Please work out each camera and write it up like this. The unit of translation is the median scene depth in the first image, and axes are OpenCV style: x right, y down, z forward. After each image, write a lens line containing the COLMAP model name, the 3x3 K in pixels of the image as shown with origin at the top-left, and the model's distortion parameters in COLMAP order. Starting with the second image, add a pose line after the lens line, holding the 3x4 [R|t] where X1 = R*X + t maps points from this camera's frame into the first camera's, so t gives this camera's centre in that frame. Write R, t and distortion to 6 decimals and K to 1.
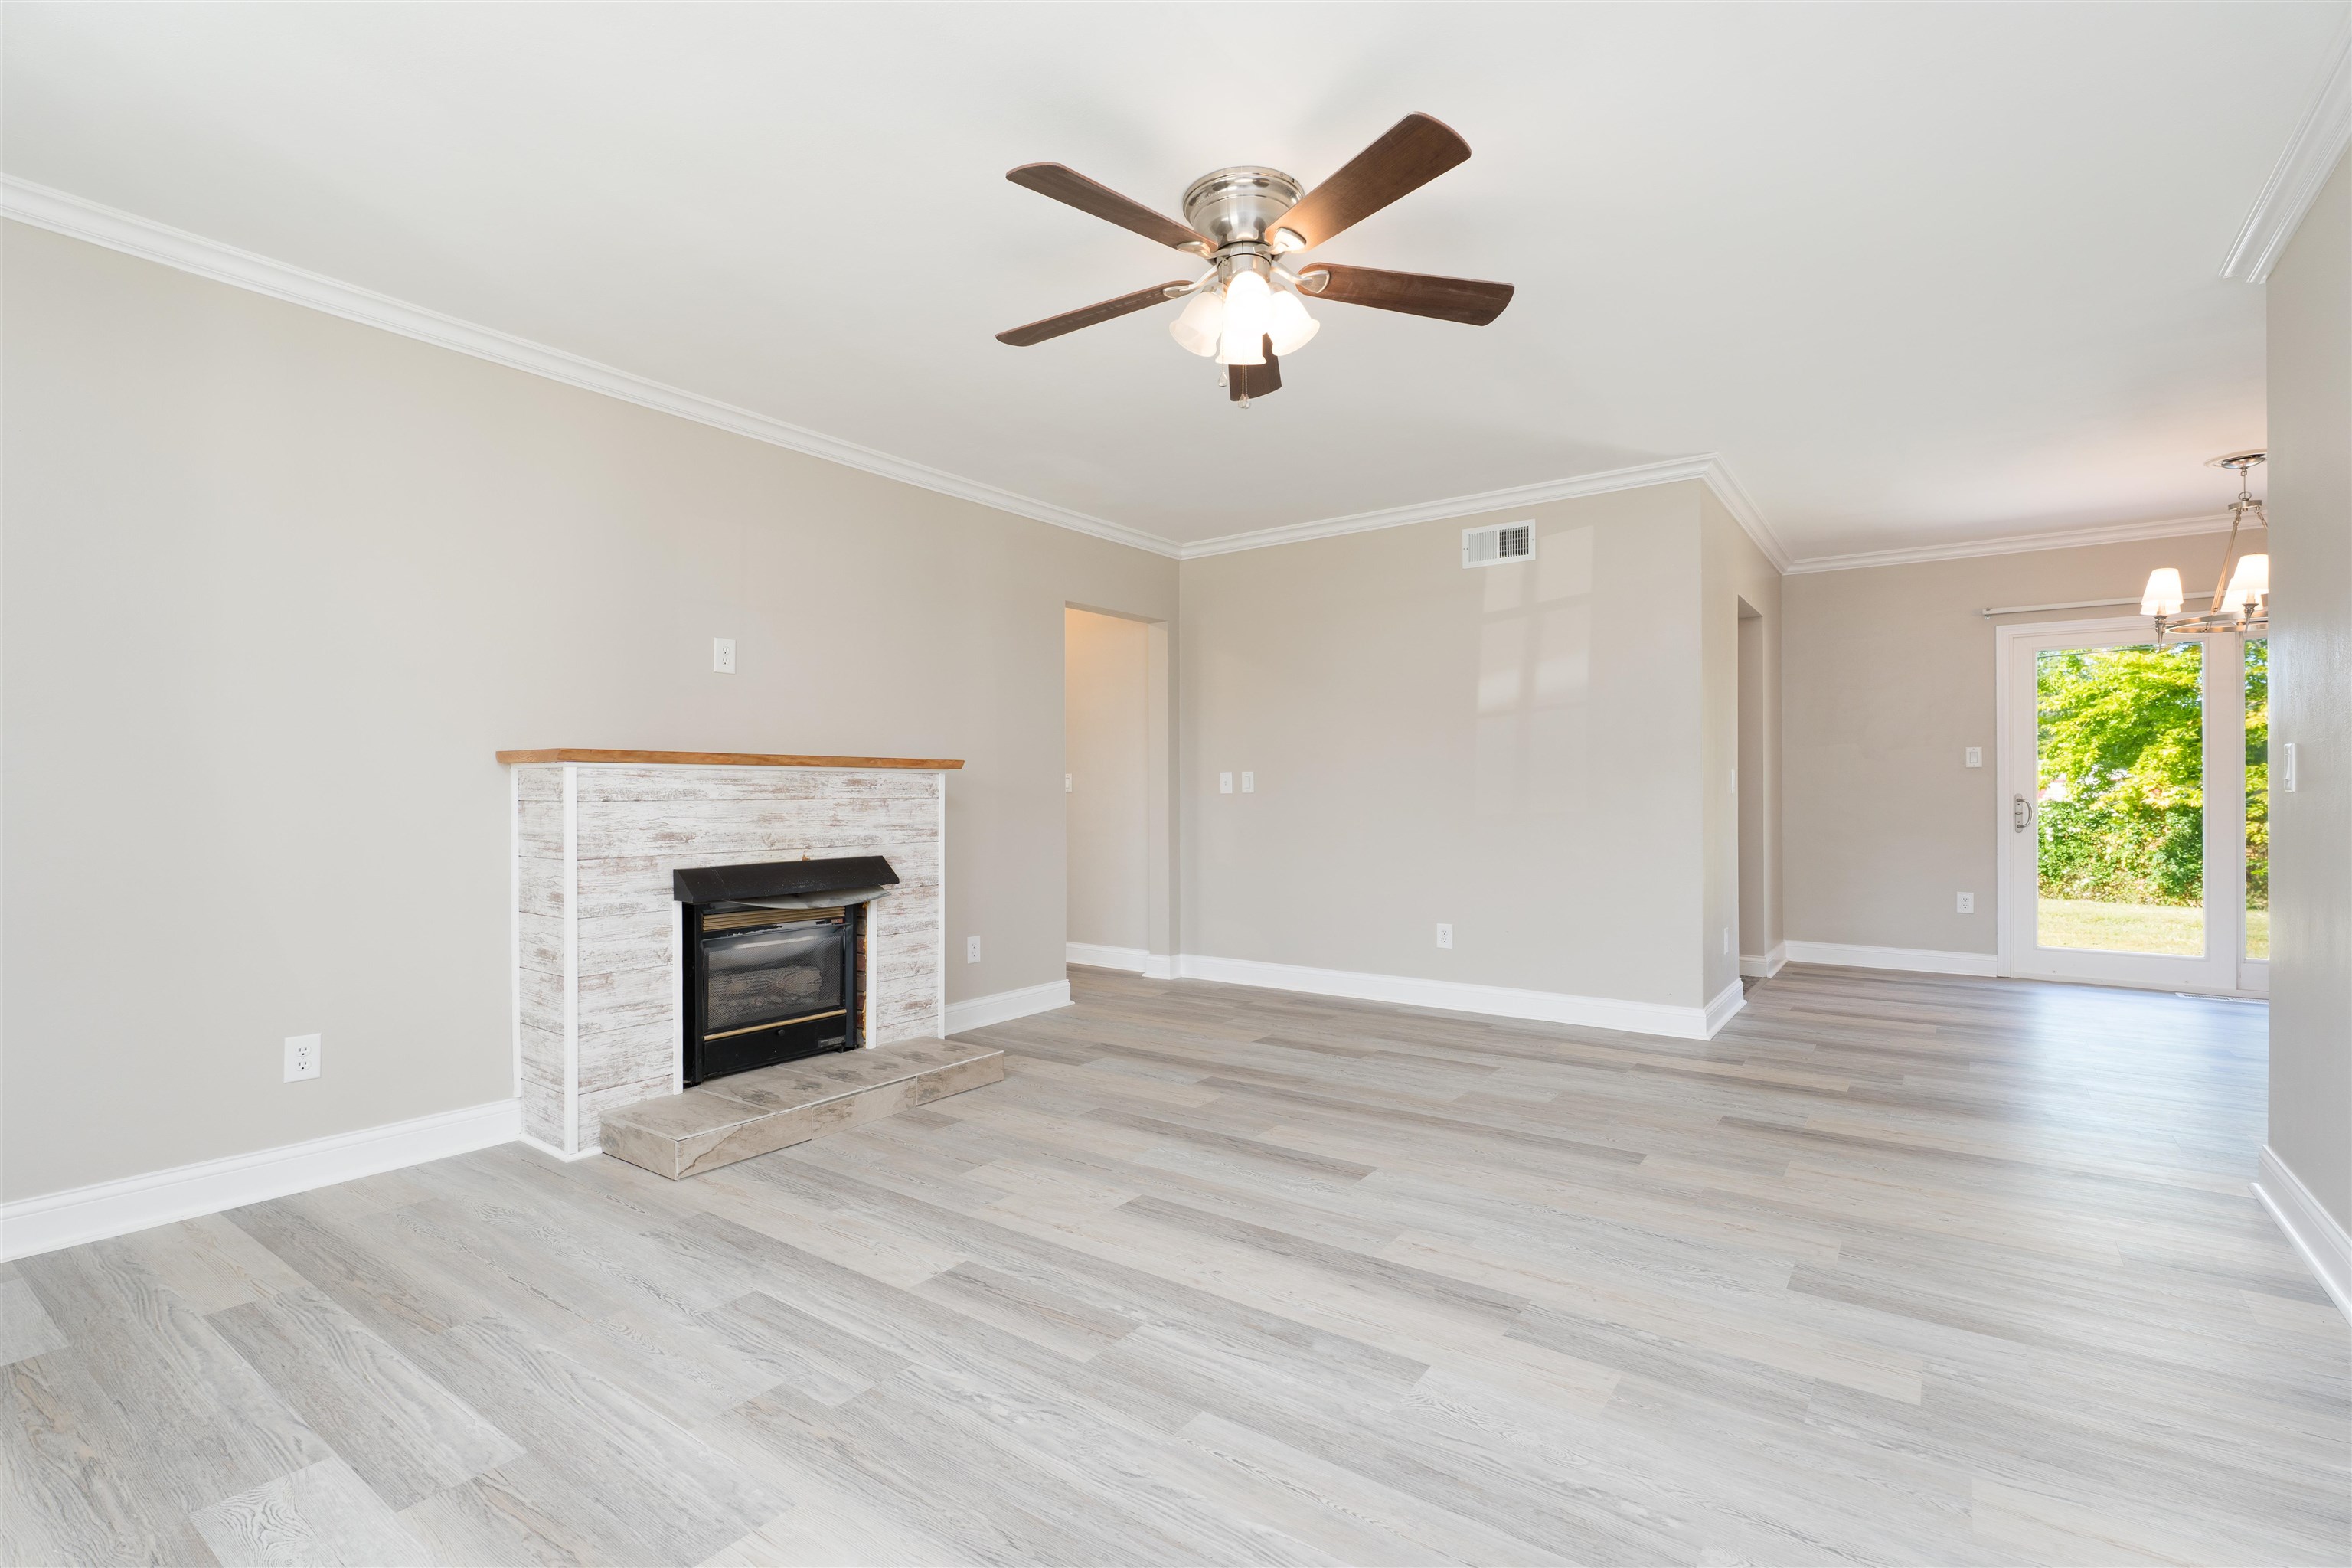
lens RADIAL K [[1096.8, 0, 1188.8], [0, 1096.8, 795.0], [0, 0, 1]] dist [-0.002674, -0.000125]
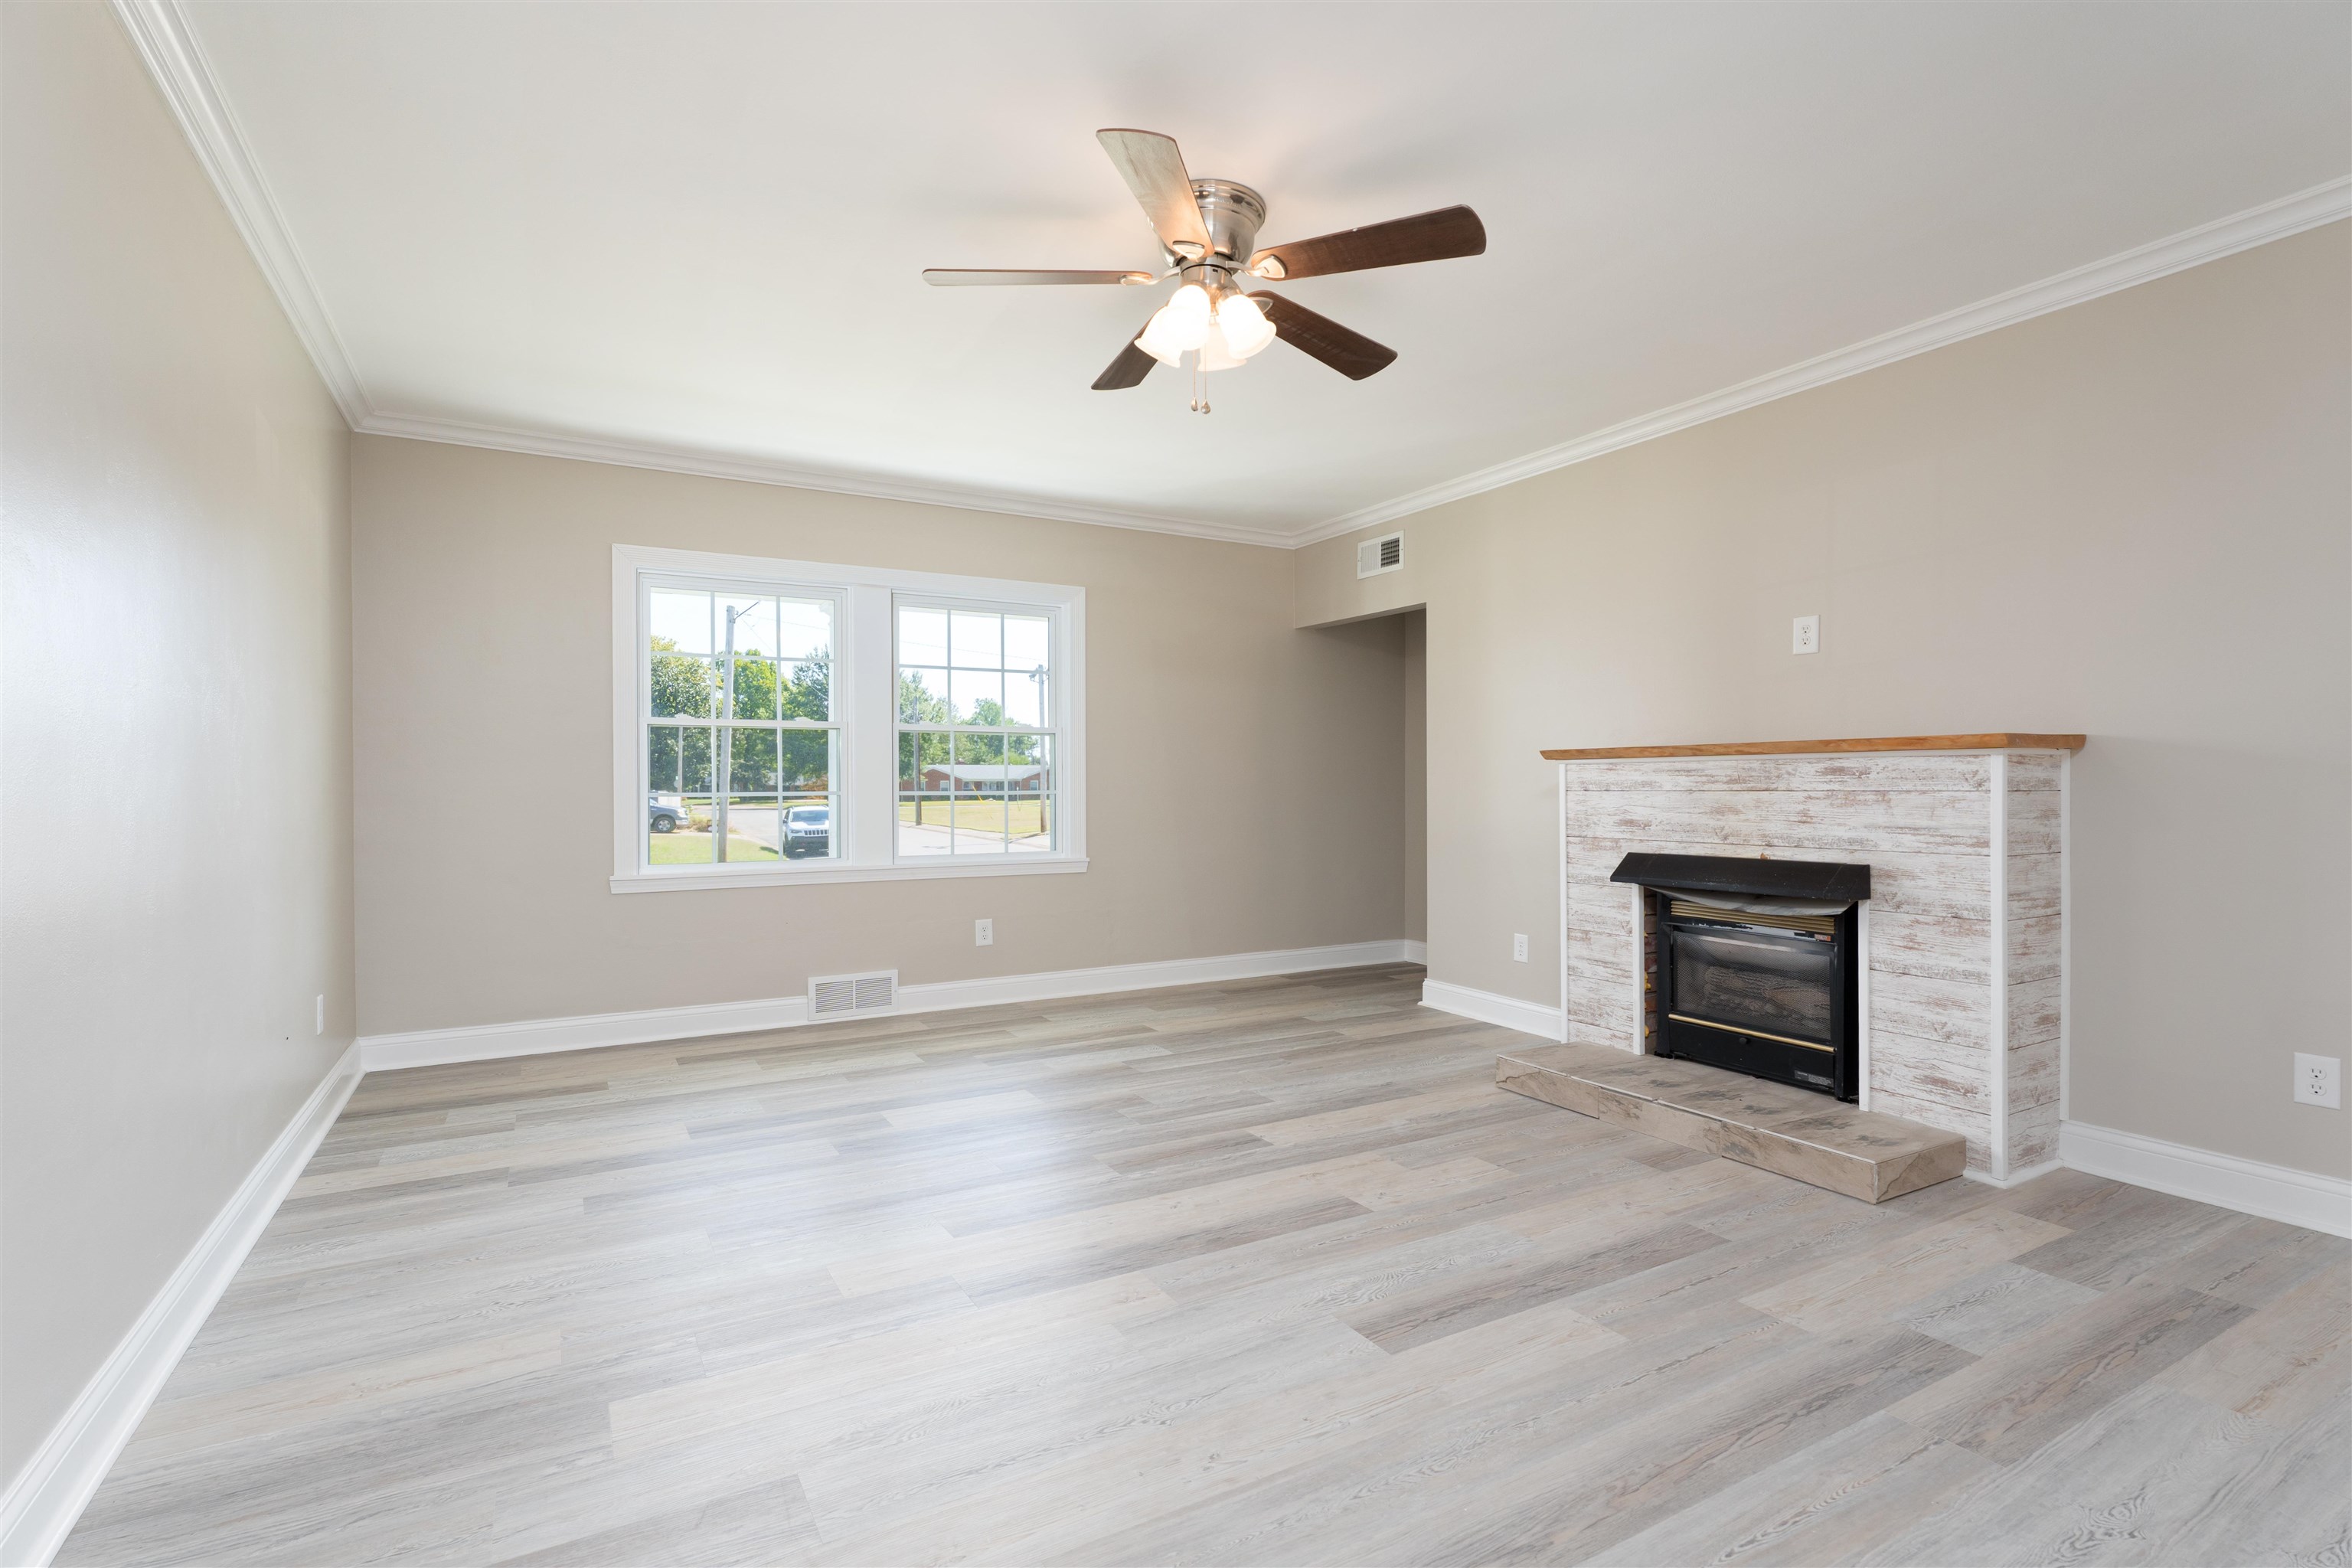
lens RADIAL K [[1090.1, 0, 1157.9], [0, 1090.1, 788.4], [0, 0, 1]] dist [0.003359, 0.000290]
pose [[-0.435911, 0.006988, -0.899962, 0.738288], [0.003270, 0.999976, 0.006180, -0.005876], [0.899984, -0.000249, -0.435924, 1.038484]]
